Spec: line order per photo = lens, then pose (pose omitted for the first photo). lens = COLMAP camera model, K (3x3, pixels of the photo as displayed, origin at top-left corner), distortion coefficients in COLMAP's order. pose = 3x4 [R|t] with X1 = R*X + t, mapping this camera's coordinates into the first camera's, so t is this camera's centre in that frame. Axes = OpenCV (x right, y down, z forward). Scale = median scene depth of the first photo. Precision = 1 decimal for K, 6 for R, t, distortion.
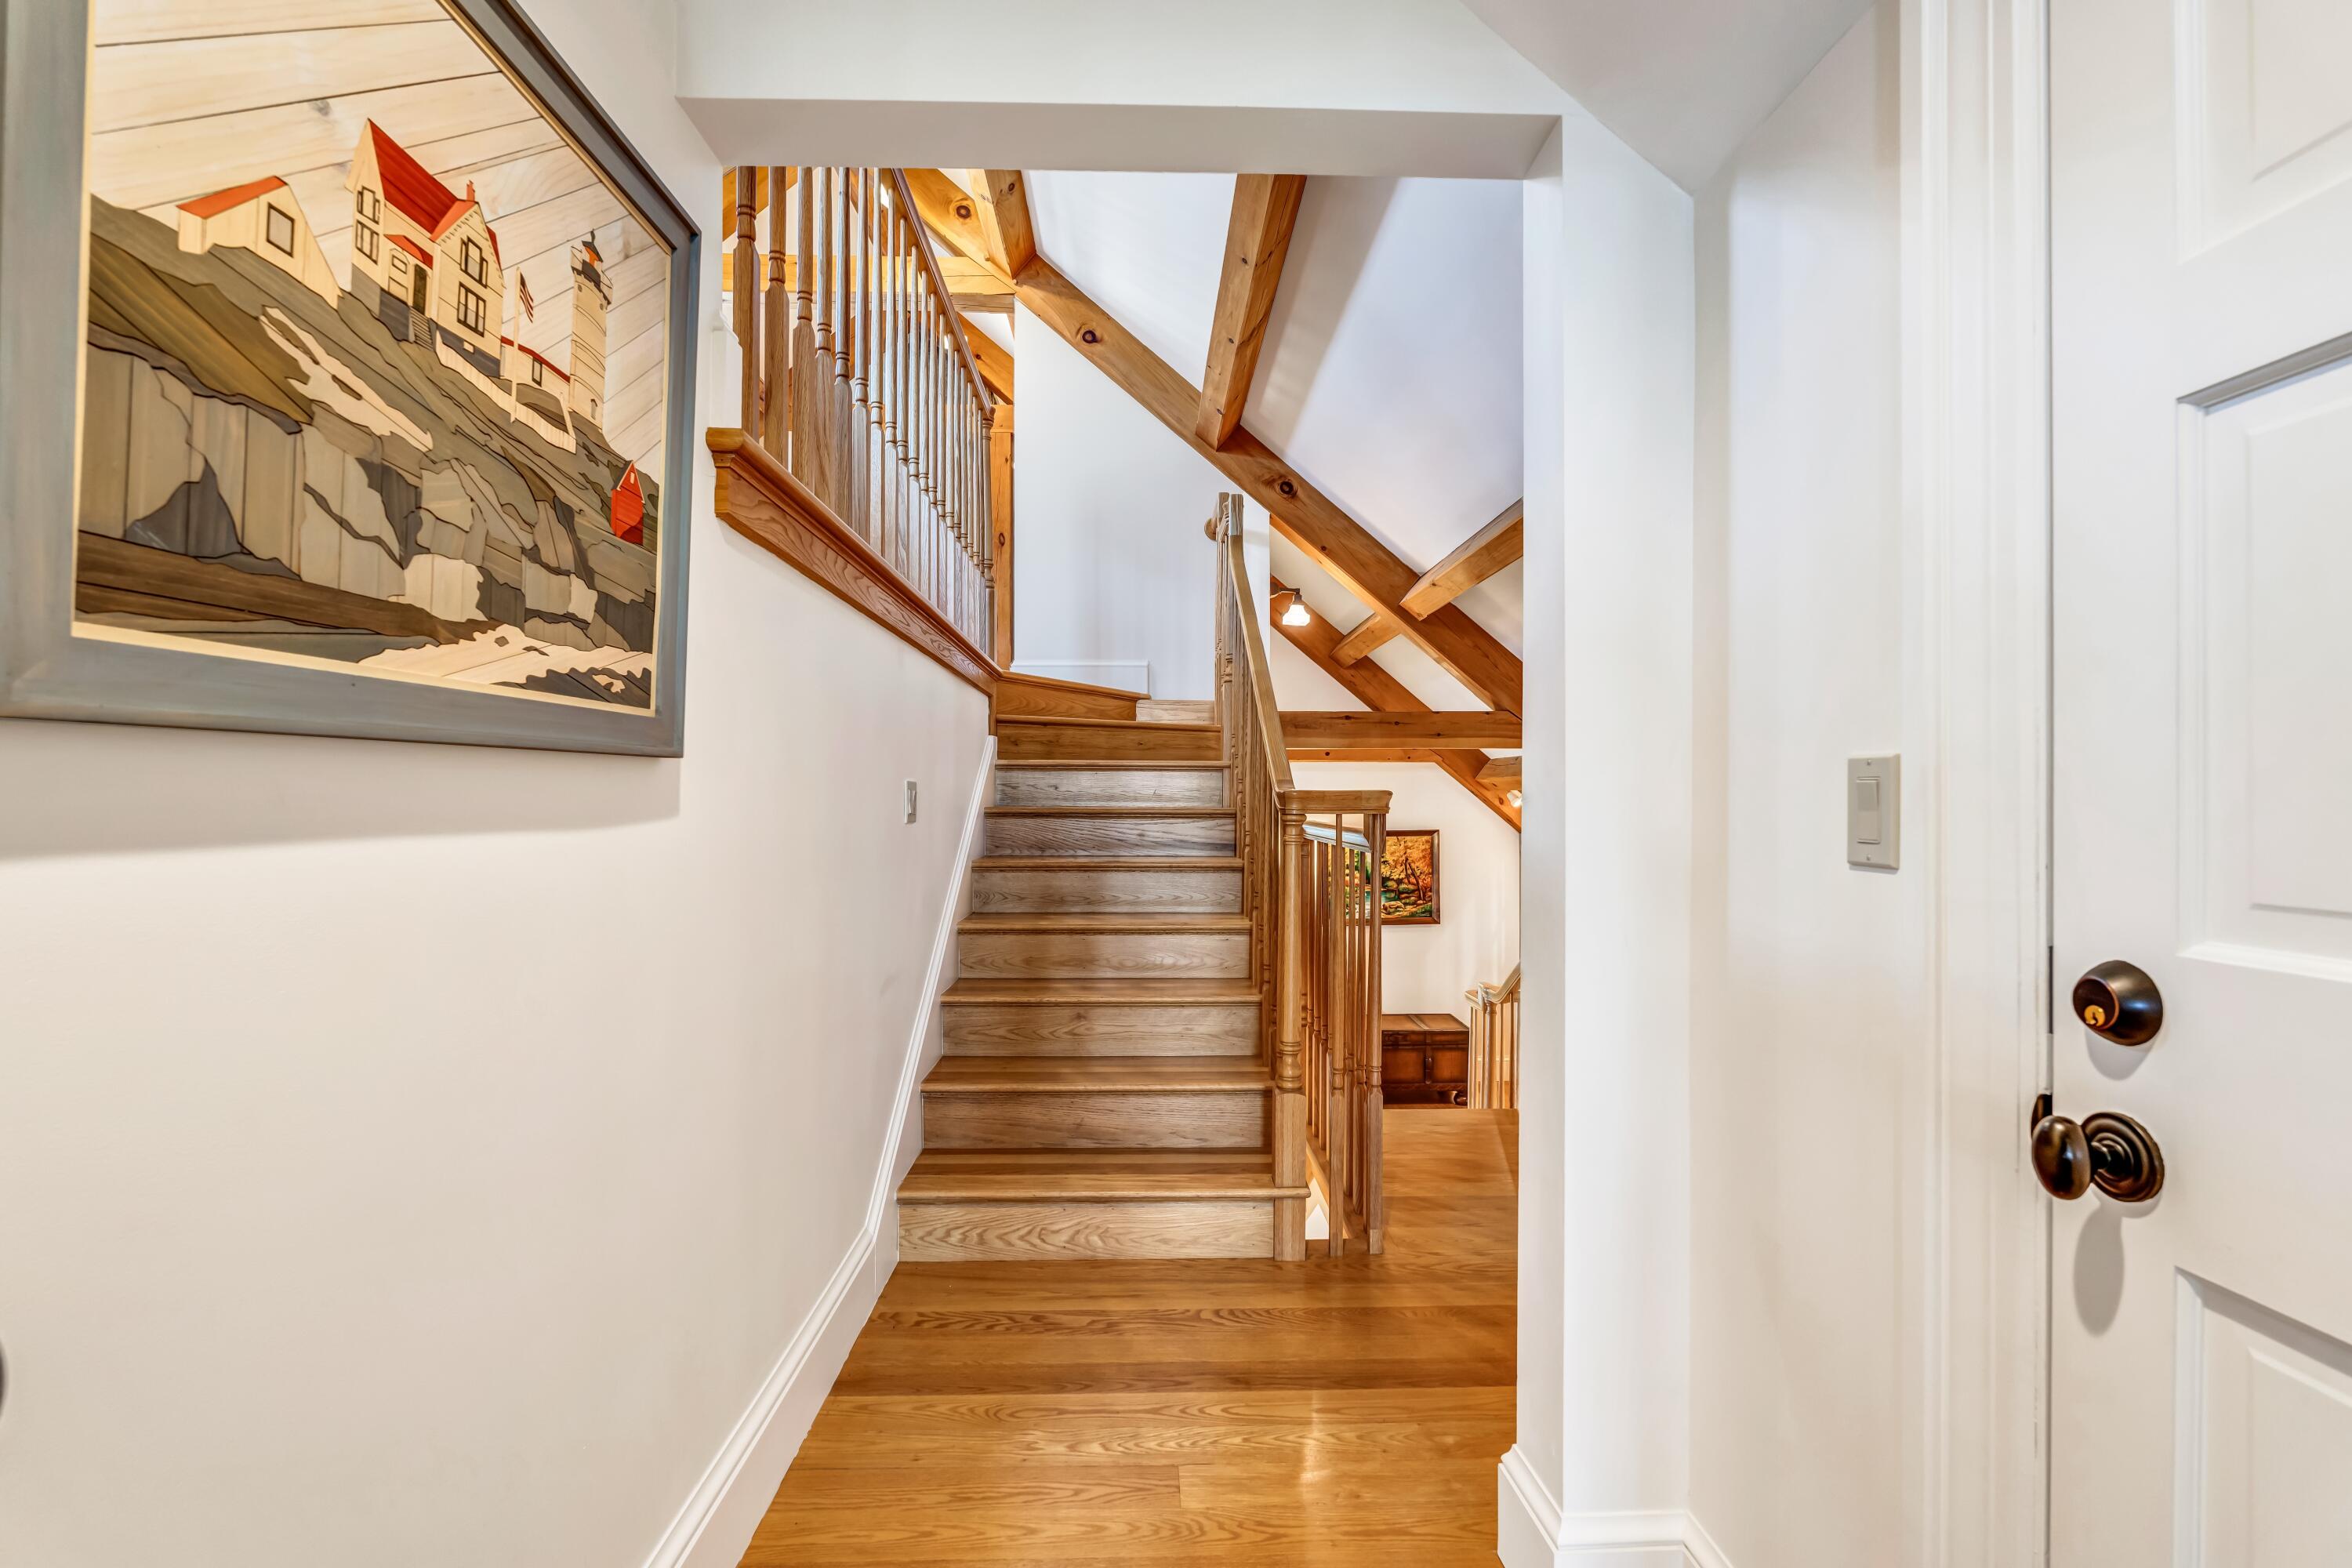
lens RADIAL K [[1044.4, 0, 1176.3], [0, 1044.4, 783.9], [0, 0, 1]] dist [-0.001698, -0.000450]
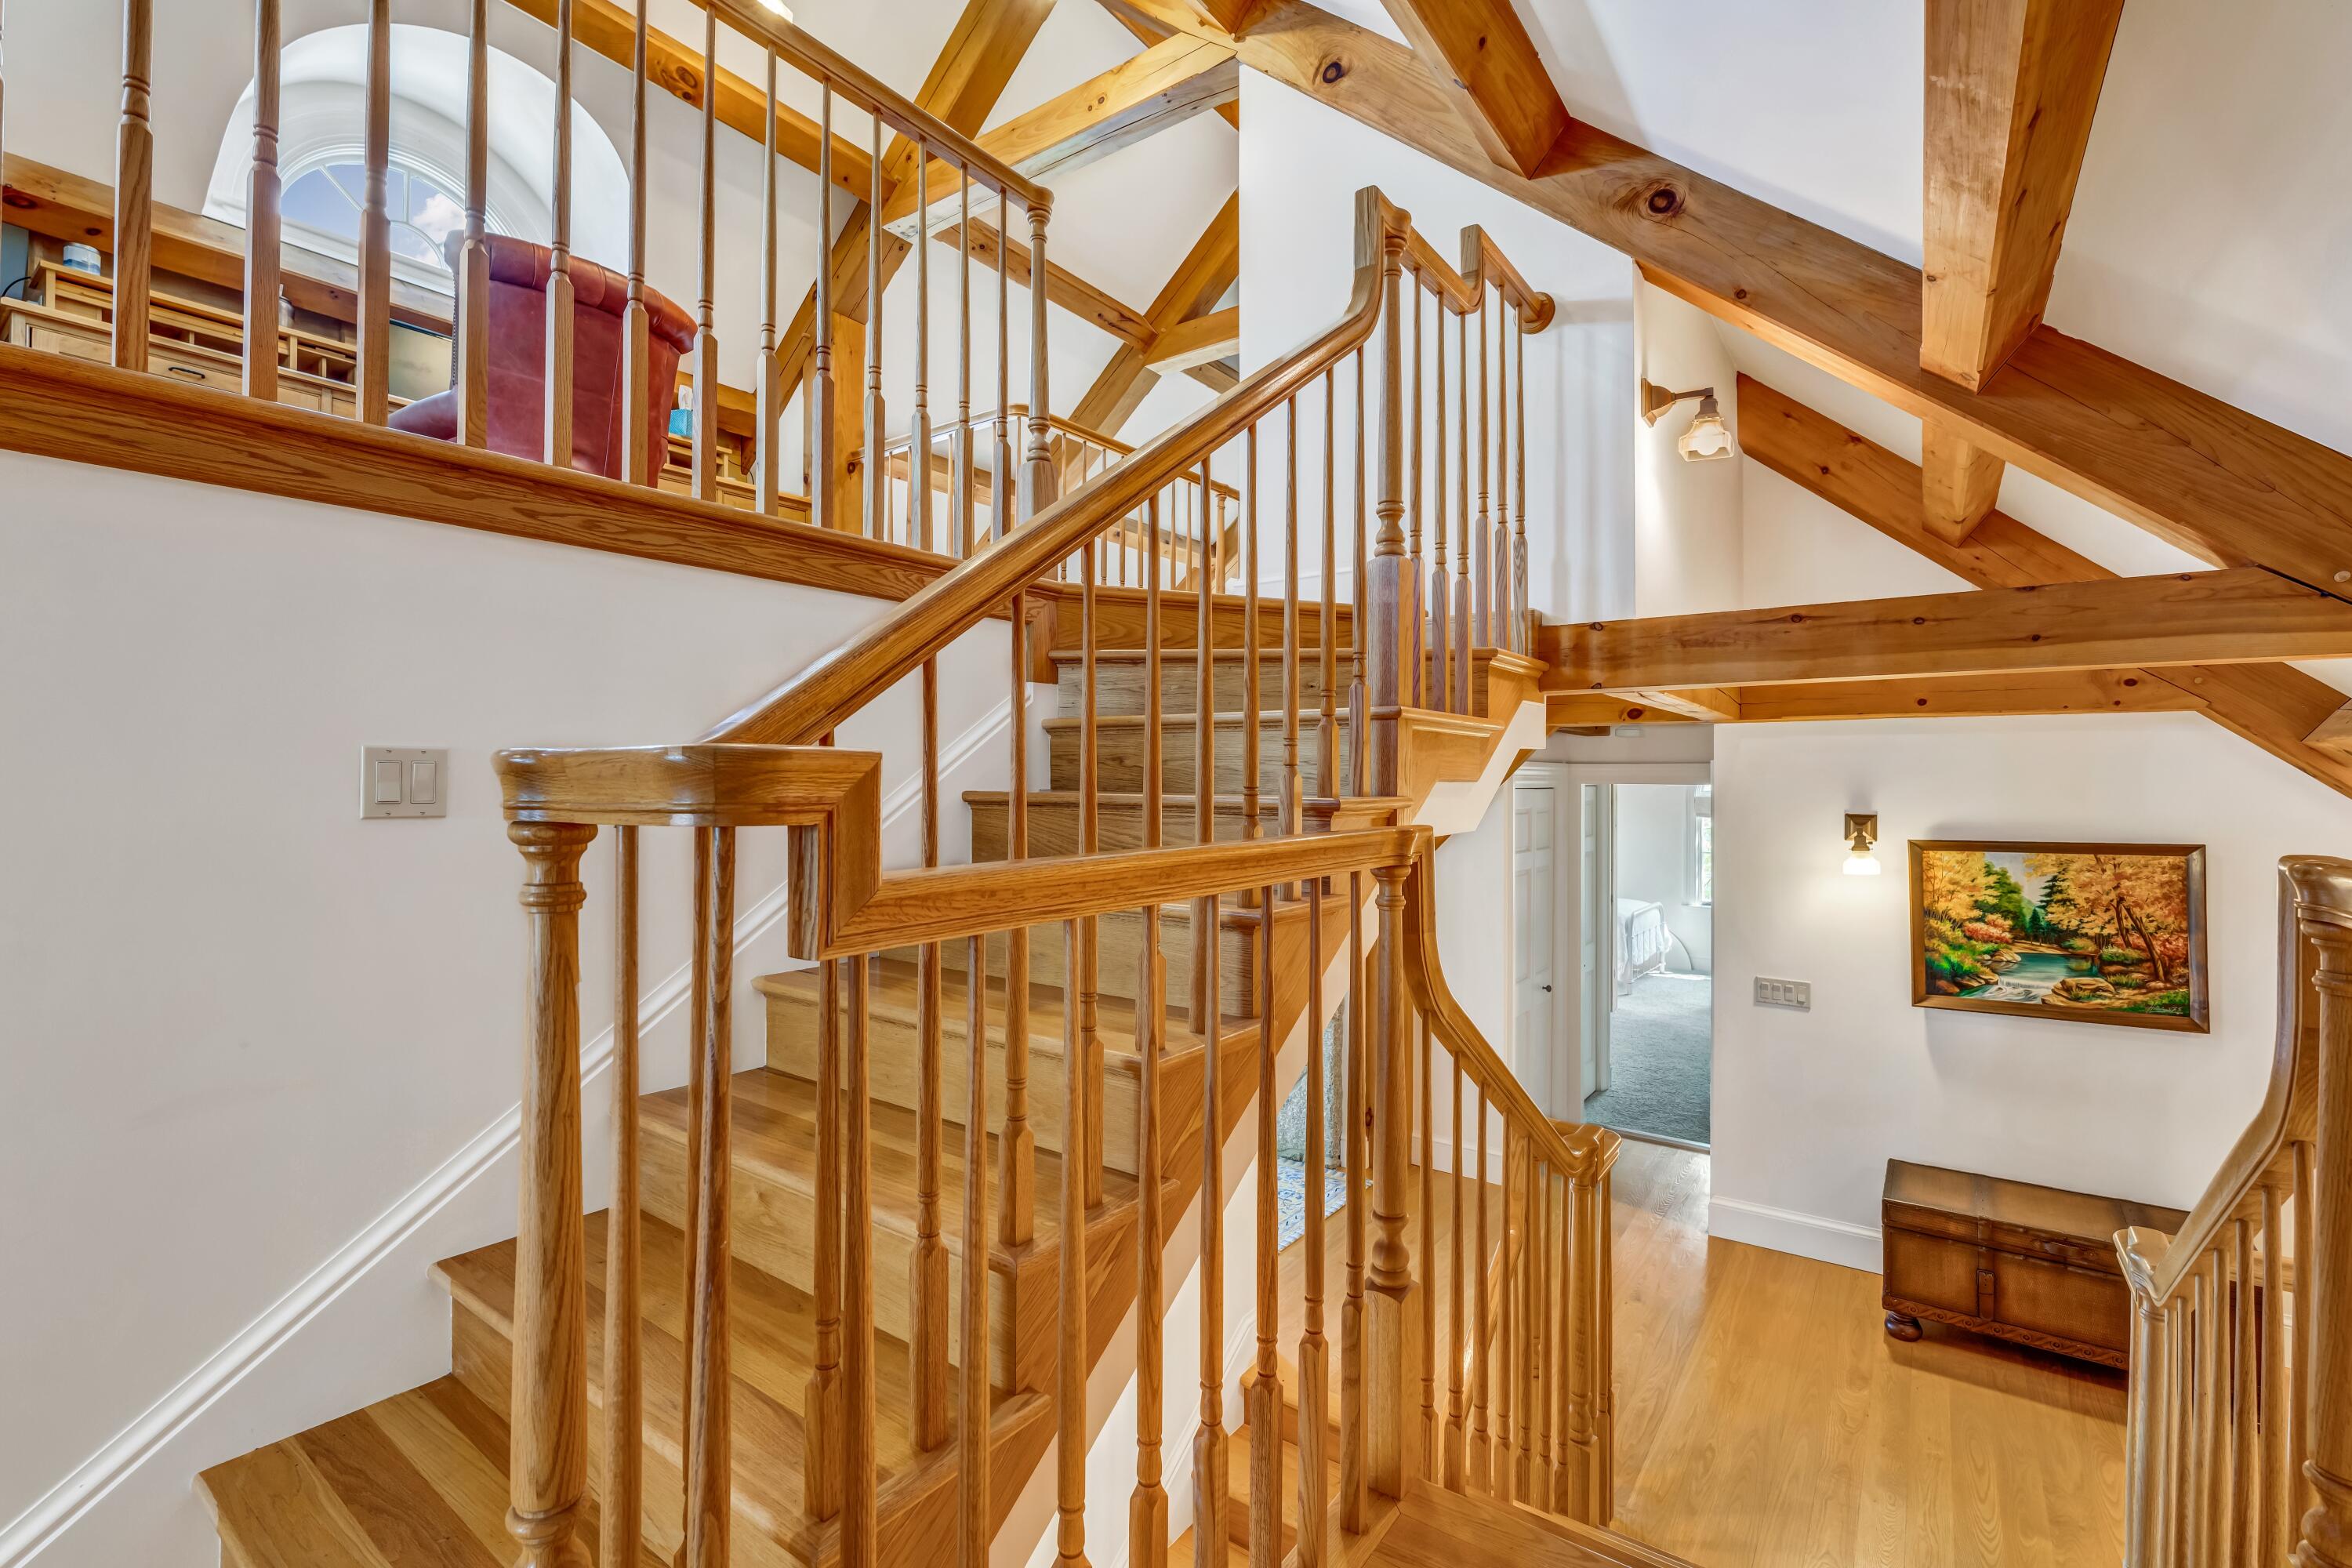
lens RADIAL K [[1044.4, 0, 1171.4], [0, 1044.4, 780.3], [0, 0, 1]] dist [-0.001698, -0.000450]
pose [[0.783518, -0.002228, -0.621365, 0.237346], [0.006758, 0.999965, 0.004936, 0.010033], [0.621332, -0.008067, 0.783506, 0.413201]]
